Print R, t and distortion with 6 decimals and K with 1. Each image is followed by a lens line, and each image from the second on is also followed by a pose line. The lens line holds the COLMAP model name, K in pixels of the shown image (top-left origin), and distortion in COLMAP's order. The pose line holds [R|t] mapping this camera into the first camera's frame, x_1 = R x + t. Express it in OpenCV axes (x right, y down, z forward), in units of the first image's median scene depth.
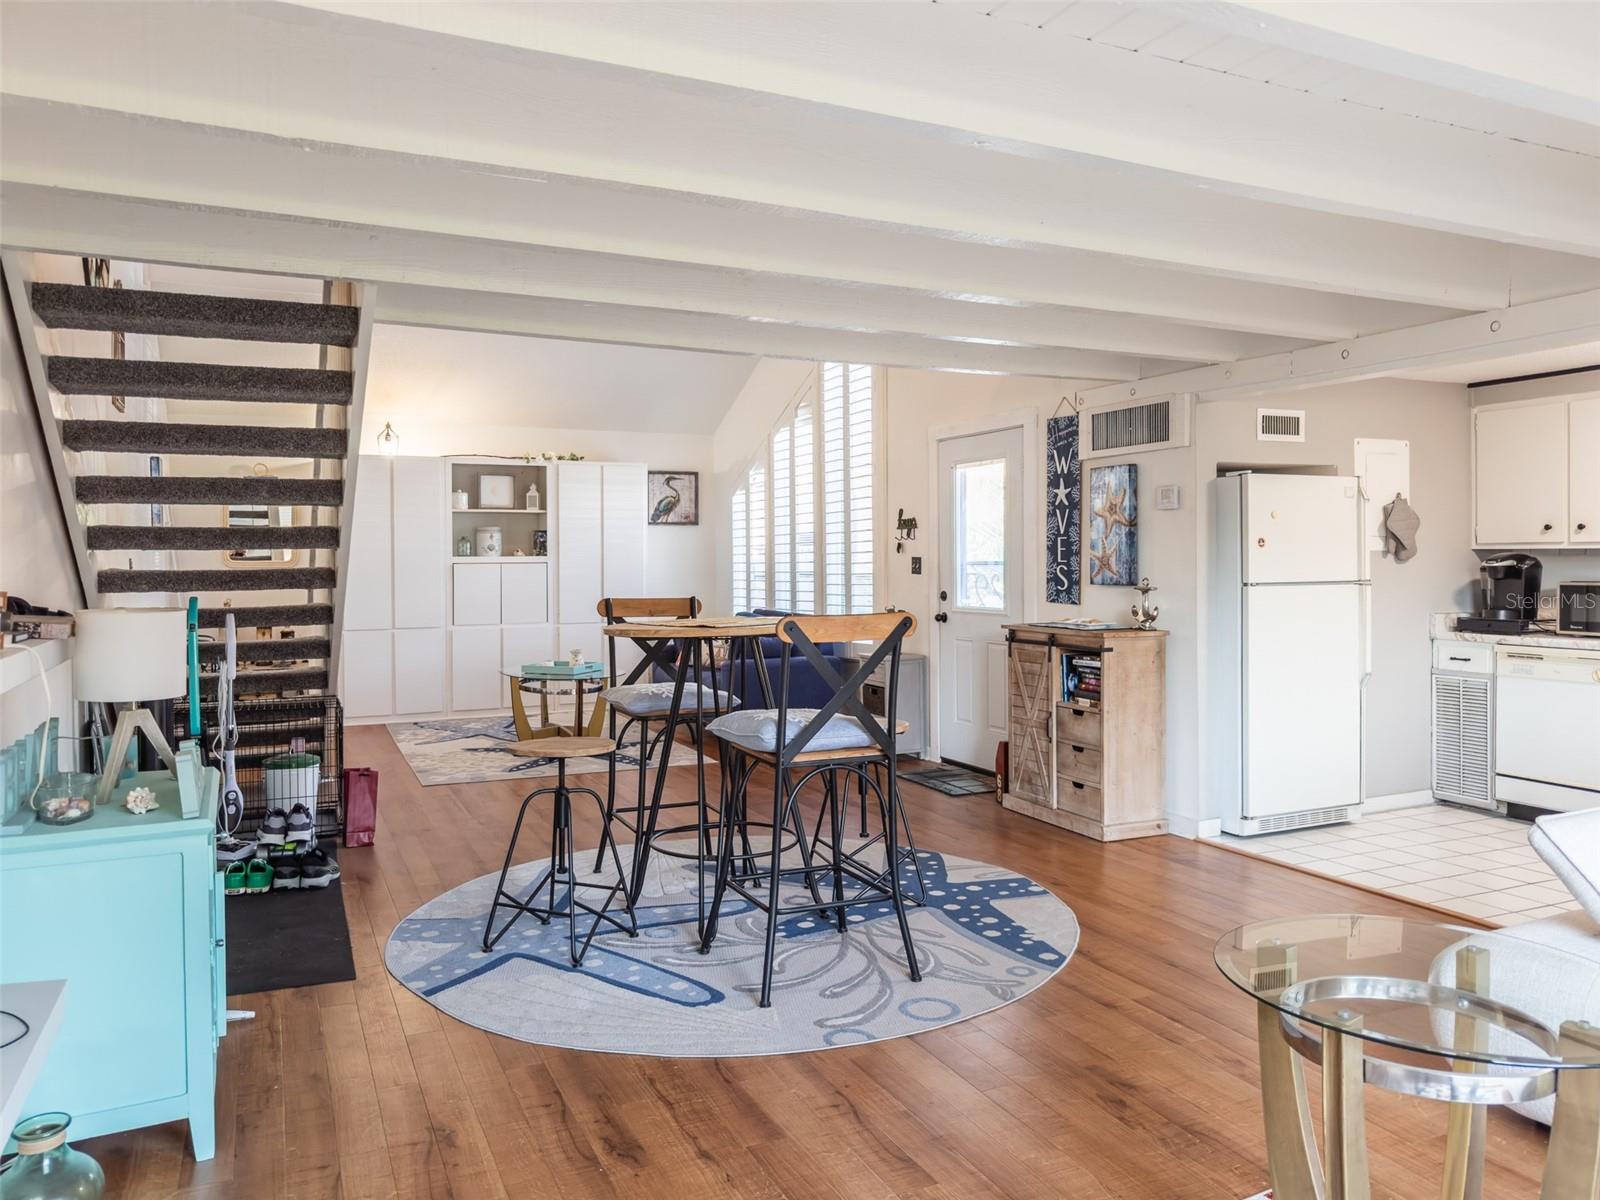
lens RADIAL K [[1125.0, 0, 846.7], [0, 1125.0, 576.4], [0, 0, 1]] dist [-0.028194, -0.001286]
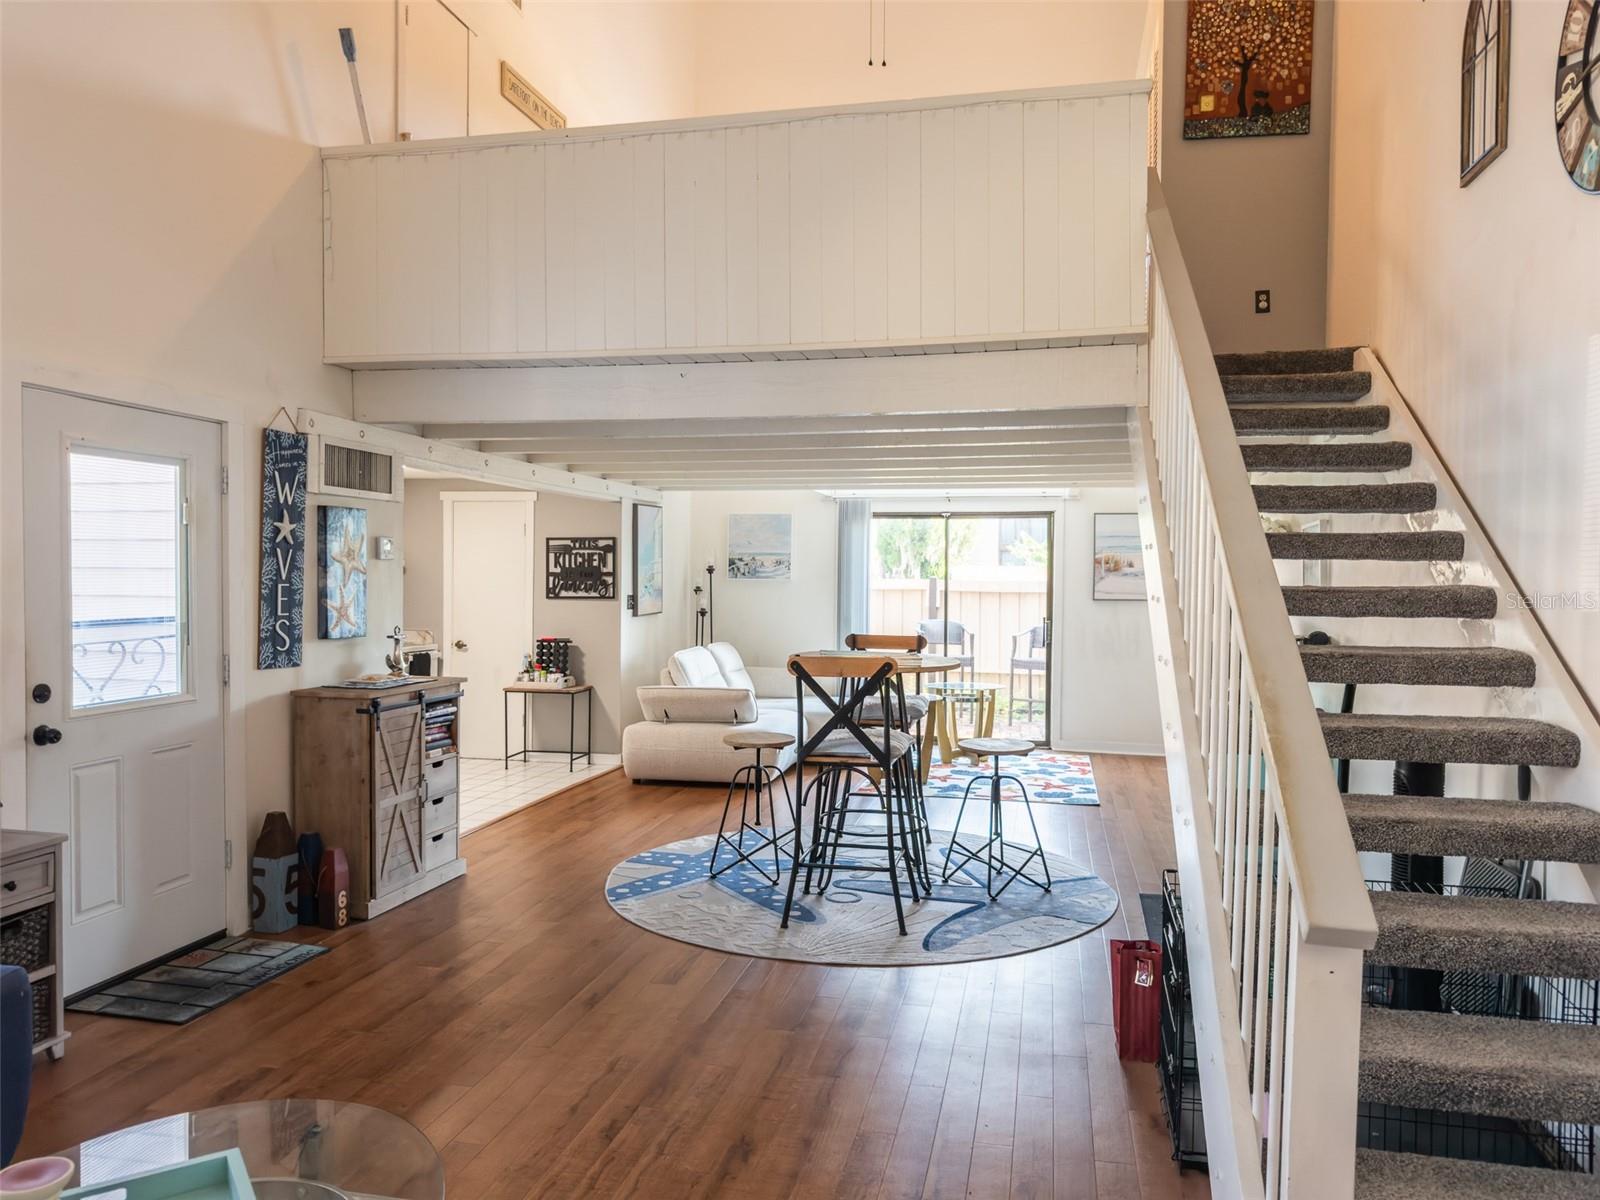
lens RADIAL K [[1147.6, 0, 748.1], [0, 1147.6, 598.2], [0, 0, 1]] dist [-0.025372, 0.020172]
pose [[-0.750533, -0.017536, 0.660601, -0.592695], [0.003149, 0.999542, 0.030112, -0.048684], [-0.660826, 0.024680, -0.750133, 1.404834]]
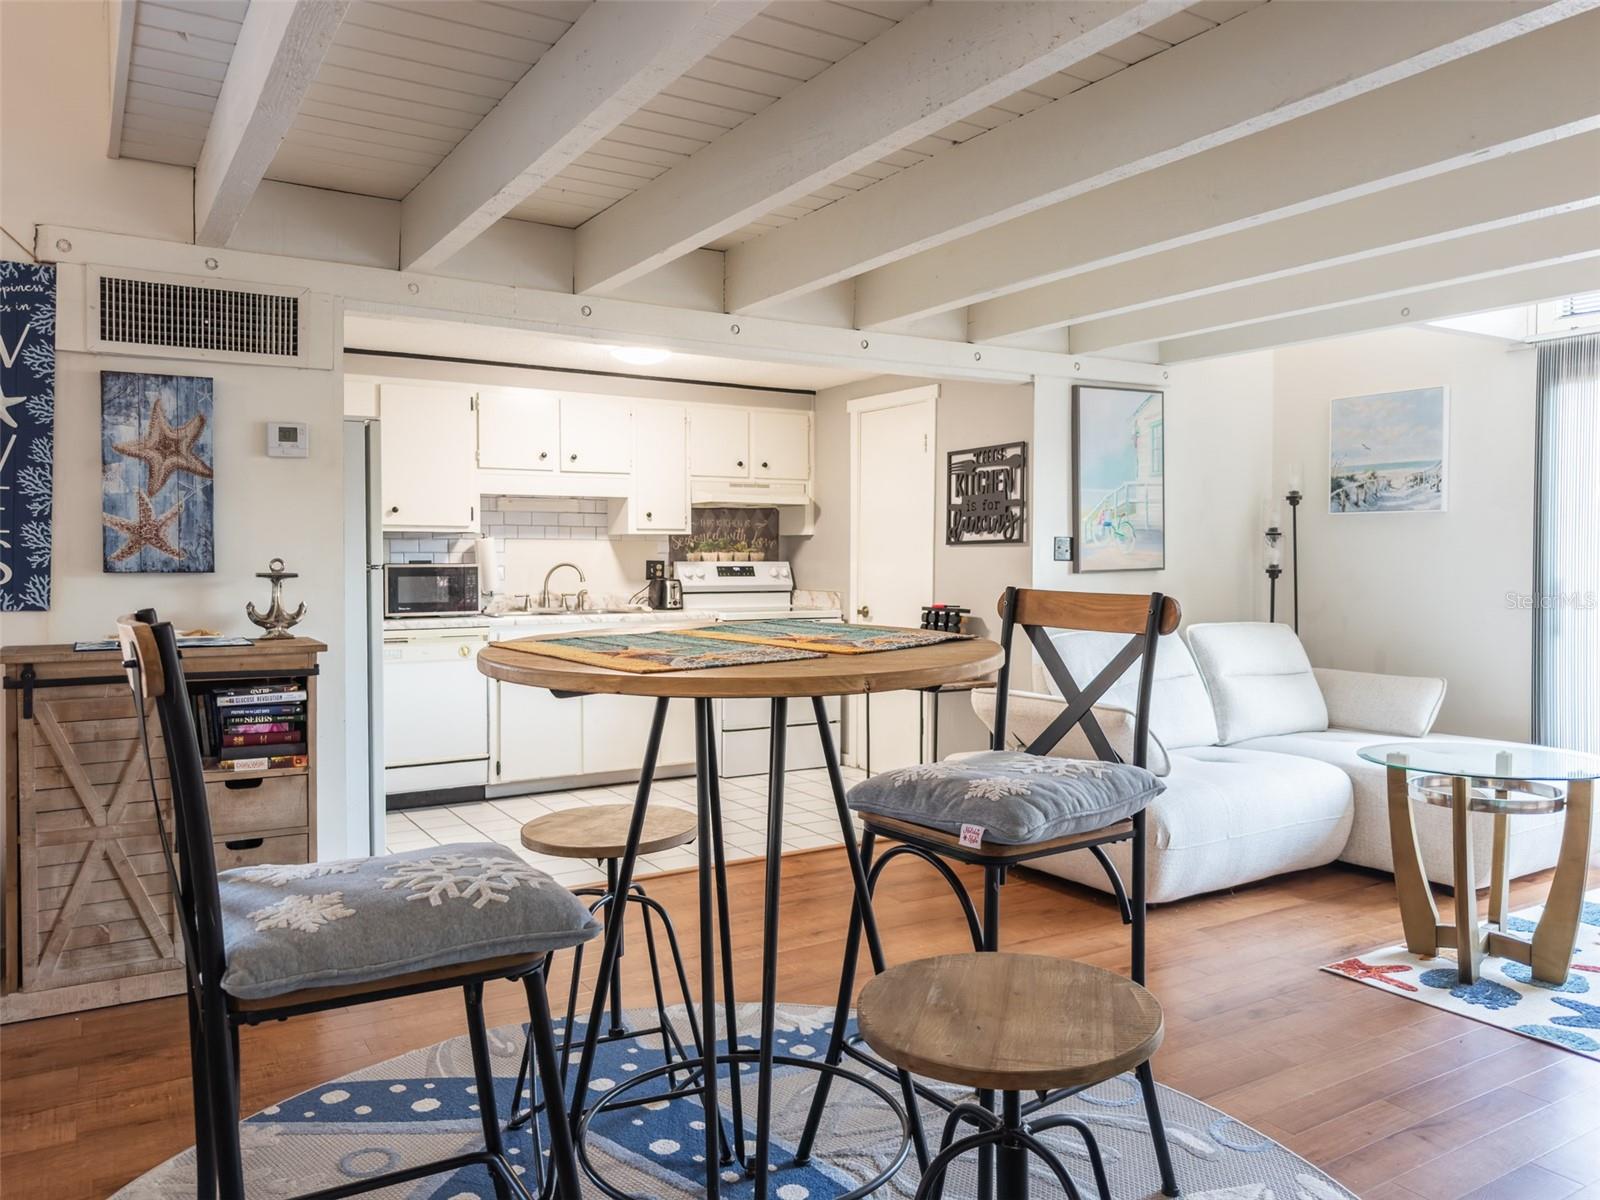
lens RADIAL K [[1139.6, 0, 782.0], [0, 1139.6, 569.4], [0, 0, 1]] dist [-0.009943, -0.003417]
pose [[-0.066951, -0.008197, 0.997723, -0.371880], [0.014935, 0.999846, 0.009217, 0.005043], [-0.997644, 0.015518, -0.066818, 0.672839]]
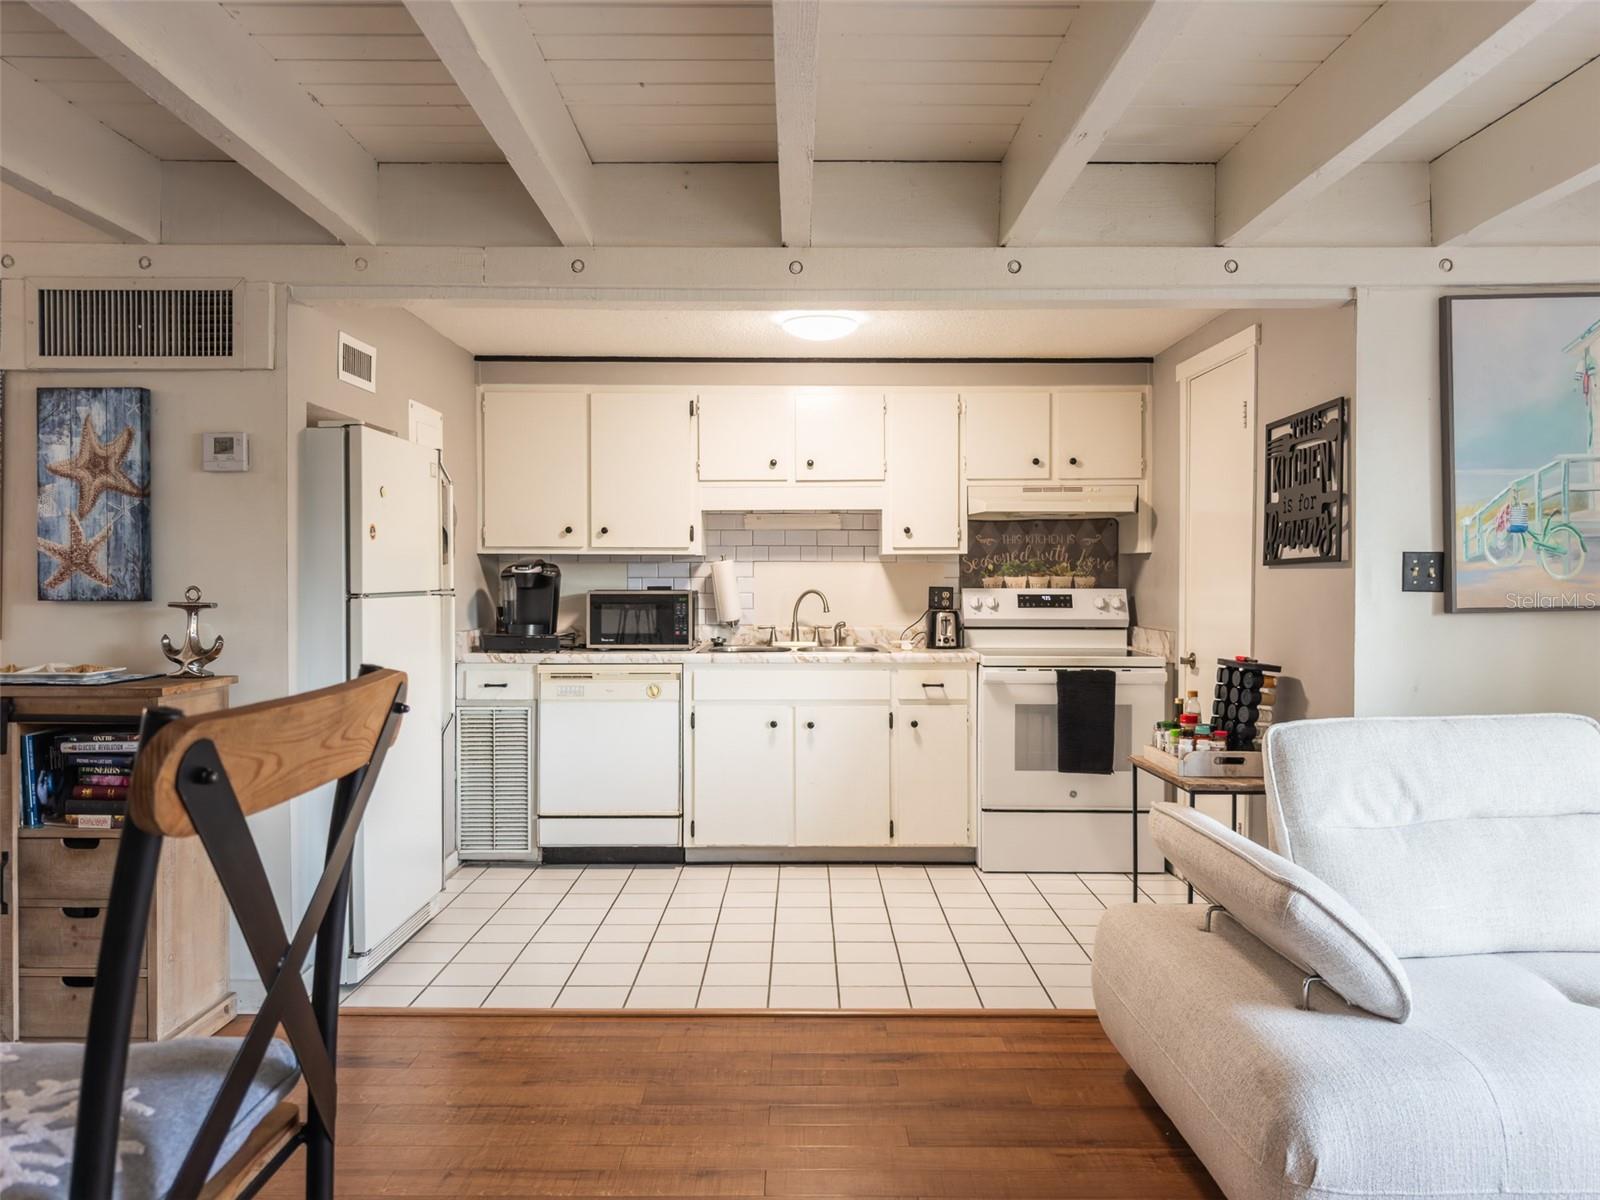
lens RADIAL K [[1157.4, 0, 805.2], [0, 1157.4, 577.8], [0, 0, 1]] dist [0.060711, -0.084351]
pose [[0.451468, 0.003775, 0.892279, -0.116133], [0.011300, 0.999887, -0.009947, 0.005649], [-0.892216, 0.014573, 0.451374, 0.401433]]
